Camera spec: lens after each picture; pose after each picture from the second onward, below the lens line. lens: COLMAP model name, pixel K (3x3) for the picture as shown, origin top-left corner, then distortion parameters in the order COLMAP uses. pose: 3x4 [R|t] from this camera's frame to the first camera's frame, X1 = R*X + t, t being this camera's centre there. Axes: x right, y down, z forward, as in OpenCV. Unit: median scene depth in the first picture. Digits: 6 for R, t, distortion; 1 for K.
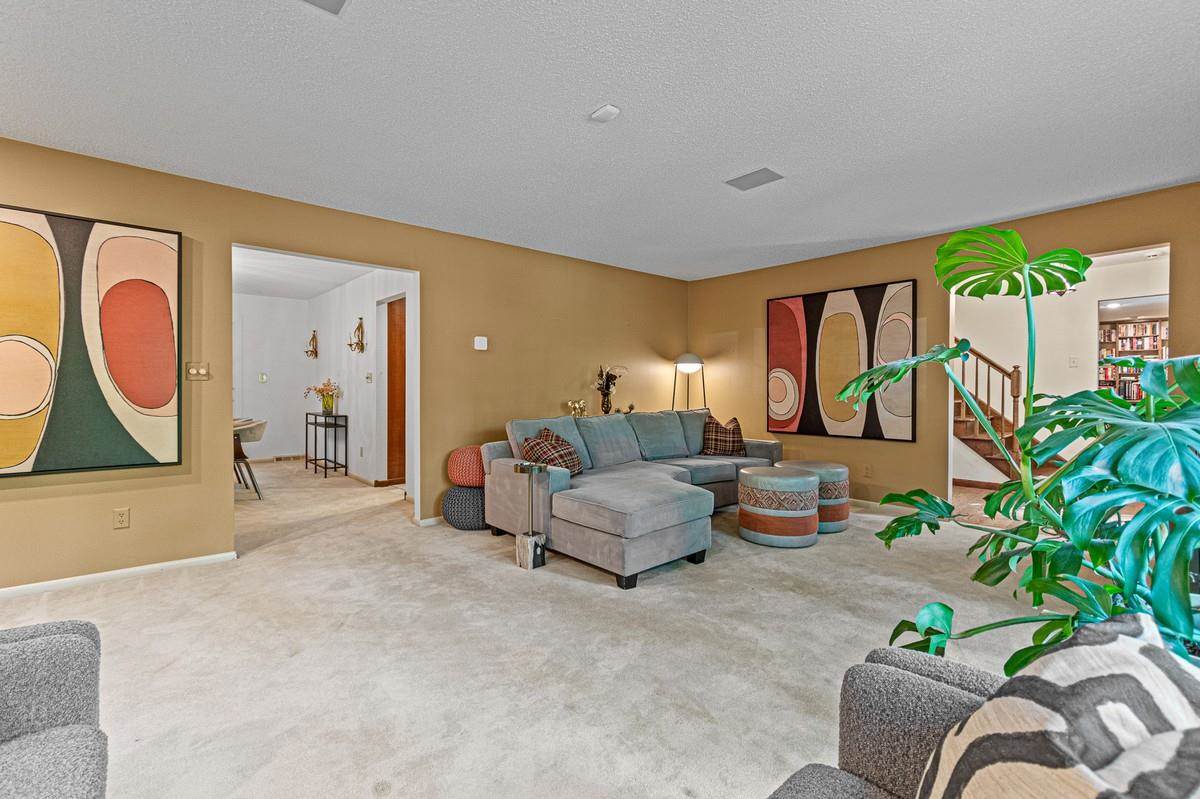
lens RADIAL K [[535.6, 0, 604.1], [0, 535.6, 392.7], [0, 0, 1]] dist [0.003945, -0.002123]
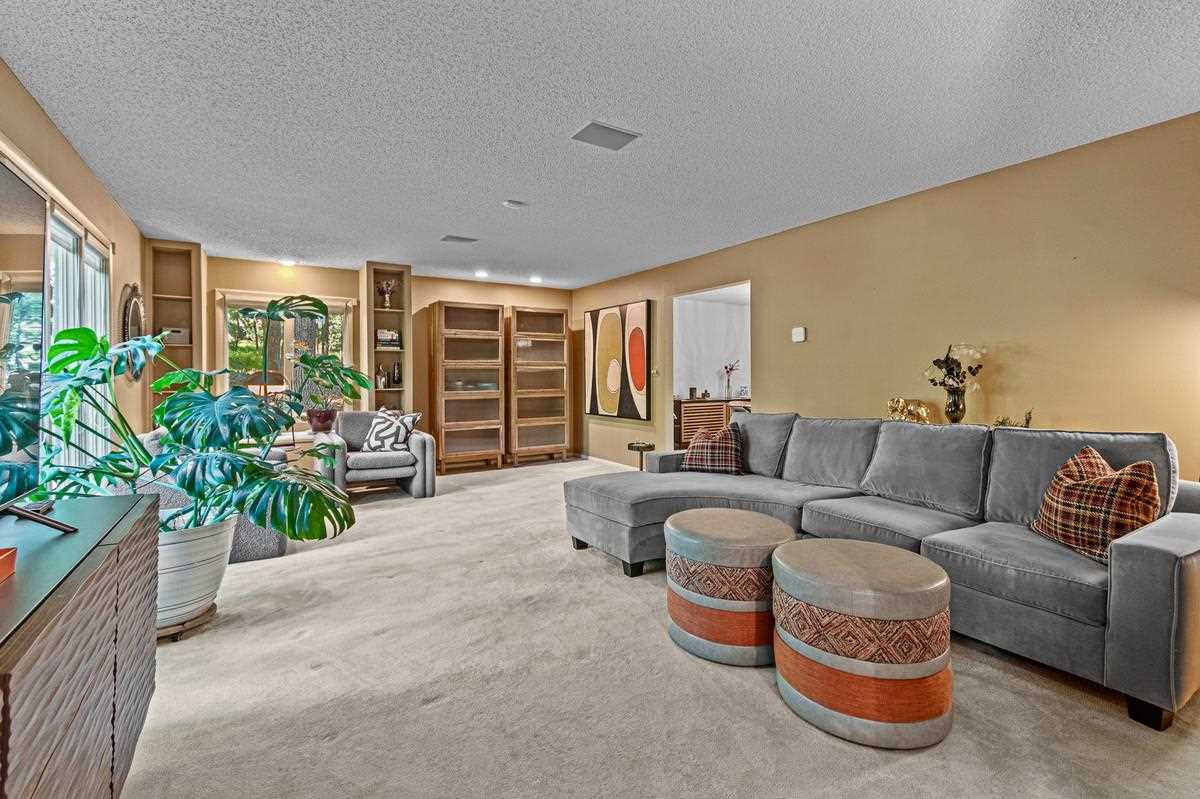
lens RADIAL K [[535.6, 0, 609.9], [0, 535.6, 372.5], [0, 0, 1]] dist [0.003945, -0.002123]
pose [[-0.138422, -0.007962, -0.990341, 0.363844], [-0.002489, 0.999967, -0.007691, -0.007342], [0.990370, 0.001400, -0.138438, 0.370708]]
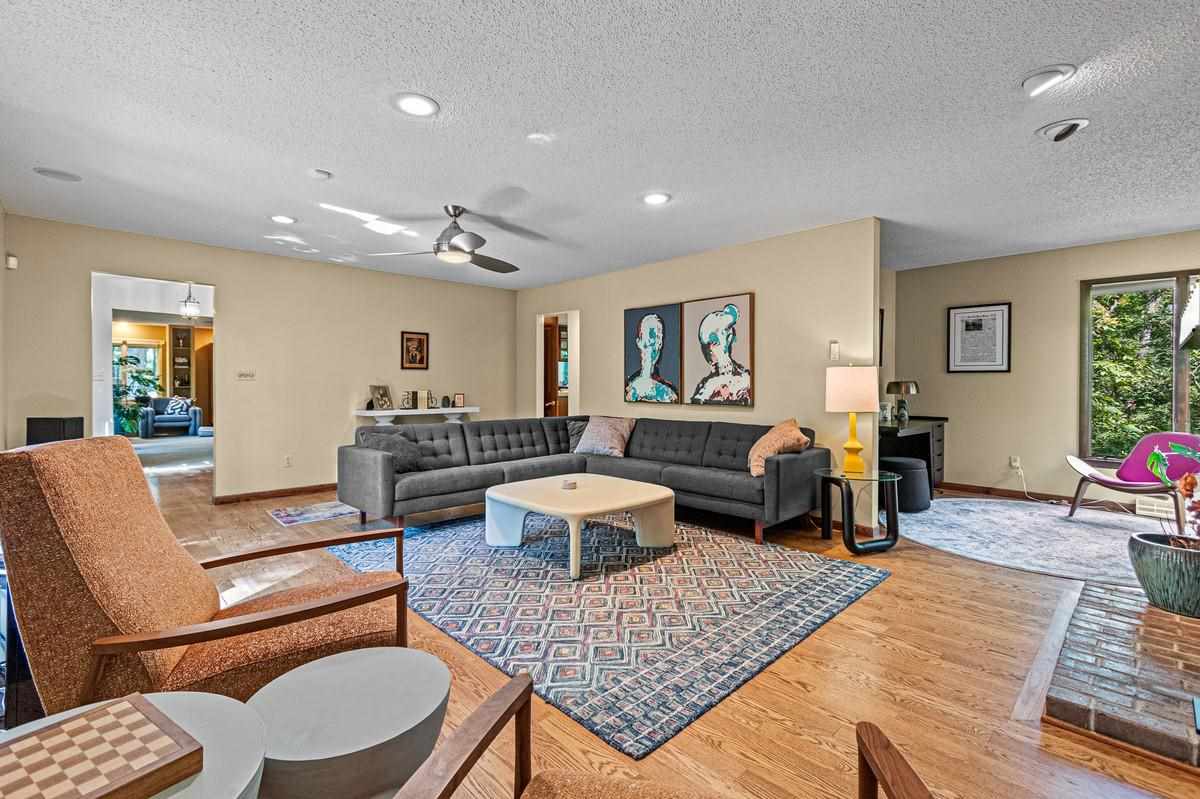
lens RADIAL K [[535.6, 0, 591.0], [0, 535.6, 384.0], [0, 0, 1]] dist [0.003945, -0.002123]
pose [[0.036048, 0.004205, -0.999341, 1.006102], [-0.012019, 0.999921, 0.003773, -0.014733], [0.999278, 0.011875, 0.036096, 0.888291]]
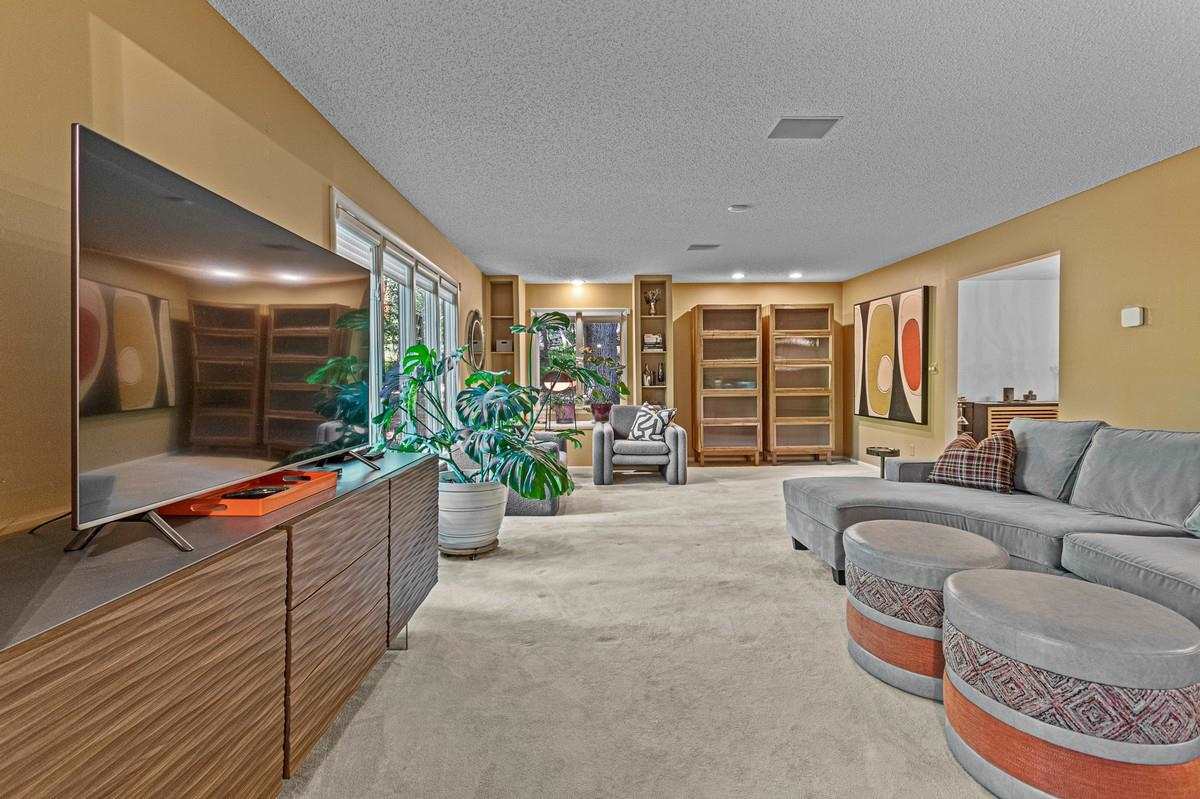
lens RADIAL K [[535.6, 0, 616.3], [0, 535.6, 382.6], [0, 0, 1]] dist [0.003945, -0.002123]
pose [[-0.629331, 0.012231, -0.777041, 0.360625], [0.002206, 0.999900, 0.013952, -0.007440], [0.777134, 0.007066, -0.629296, 0.428245]]
